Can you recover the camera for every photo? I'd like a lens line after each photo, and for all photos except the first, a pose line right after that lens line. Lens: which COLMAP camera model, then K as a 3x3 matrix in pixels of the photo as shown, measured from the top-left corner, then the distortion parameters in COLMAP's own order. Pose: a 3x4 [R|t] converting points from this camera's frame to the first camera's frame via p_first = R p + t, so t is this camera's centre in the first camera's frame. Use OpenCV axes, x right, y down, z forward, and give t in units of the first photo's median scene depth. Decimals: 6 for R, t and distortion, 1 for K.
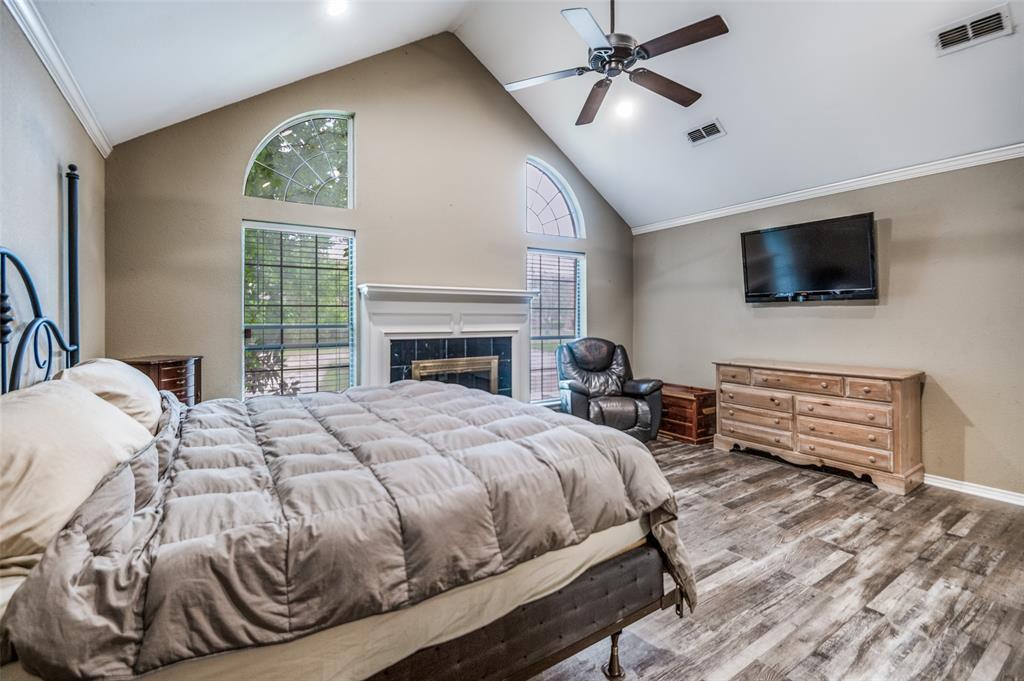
lens RADIAL K [[455.1, 0, 516.7], [0, 455.1, 315.9], [0, 0, 1]] dist [-0.007102, -0.003915]
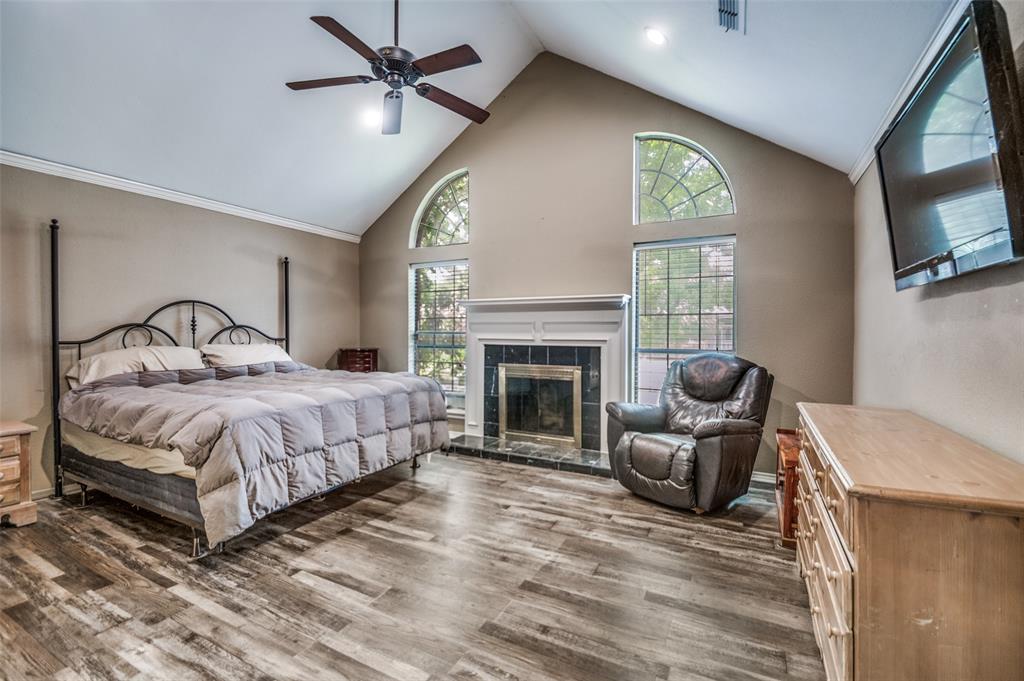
lens RADIAL K [[455.1, 0, 515.1], [0, 455.1, 340.3], [0, 0, 1]] dist [-0.007102, -0.003915]
pose [[0.476472, 0.019855, -0.878965, 0.826080], [0.001238, 0.999729, 0.023254, 0.013733], [0.879189, -0.012168, 0.476318, 0.496230]]
